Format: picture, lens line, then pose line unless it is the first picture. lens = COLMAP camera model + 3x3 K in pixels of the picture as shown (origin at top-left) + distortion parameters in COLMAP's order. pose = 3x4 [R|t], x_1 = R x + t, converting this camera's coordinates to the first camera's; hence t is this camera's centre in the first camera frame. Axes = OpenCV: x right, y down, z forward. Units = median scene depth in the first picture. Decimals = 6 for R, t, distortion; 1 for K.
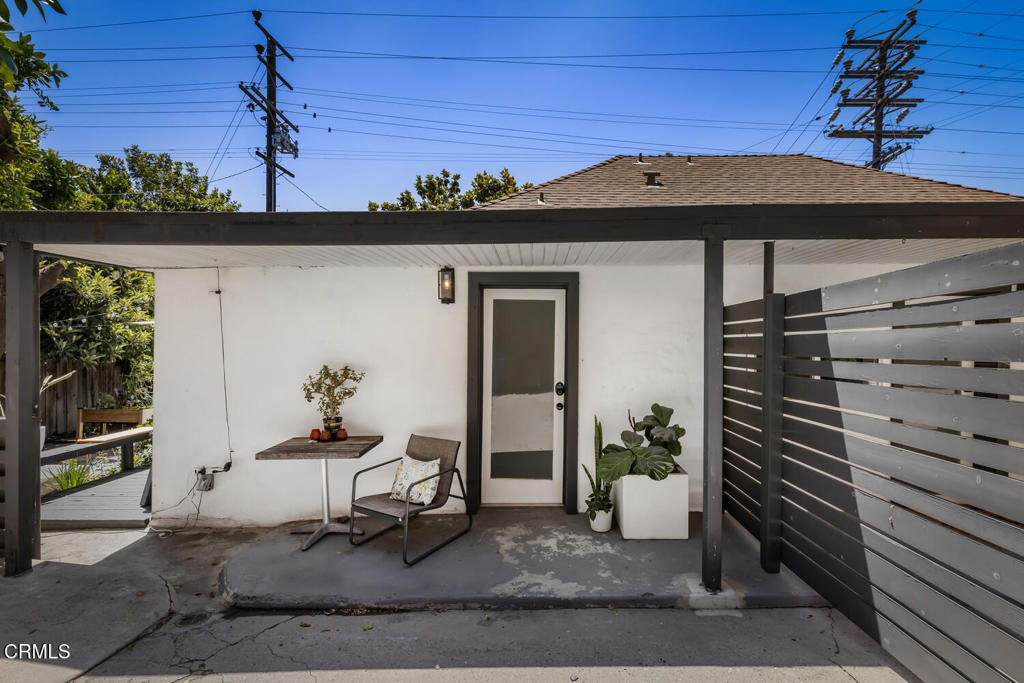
lens RADIAL K [[469.1, 0, 512.3], [0, 469.1, 344.9], [0, 0, 1]] dist [0.004474, 0.000421]
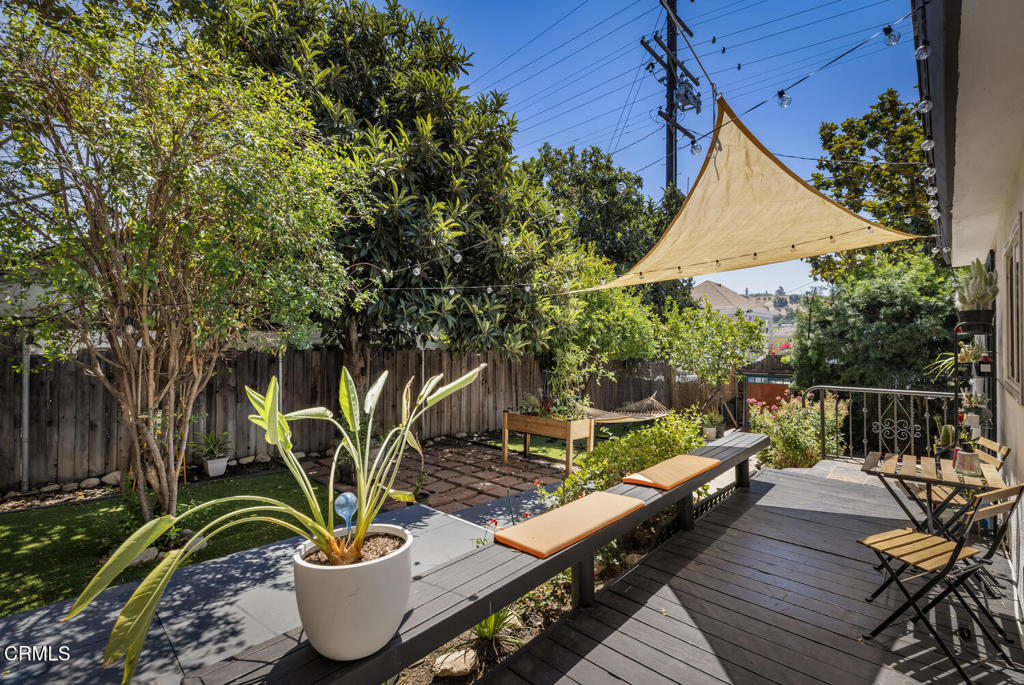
lens RADIAL K [[469.1, 0, 503.8], [0, 469.1, 343.7], [0, 0, 1]] dist [0.004474, 0.000421]
pose [[0.730038, -0.003450, -0.683398, -0.313536], [0.001940, 0.999994, -0.002975, 0.019187], [0.683404, 0.000846, 0.730040, 0.348327]]
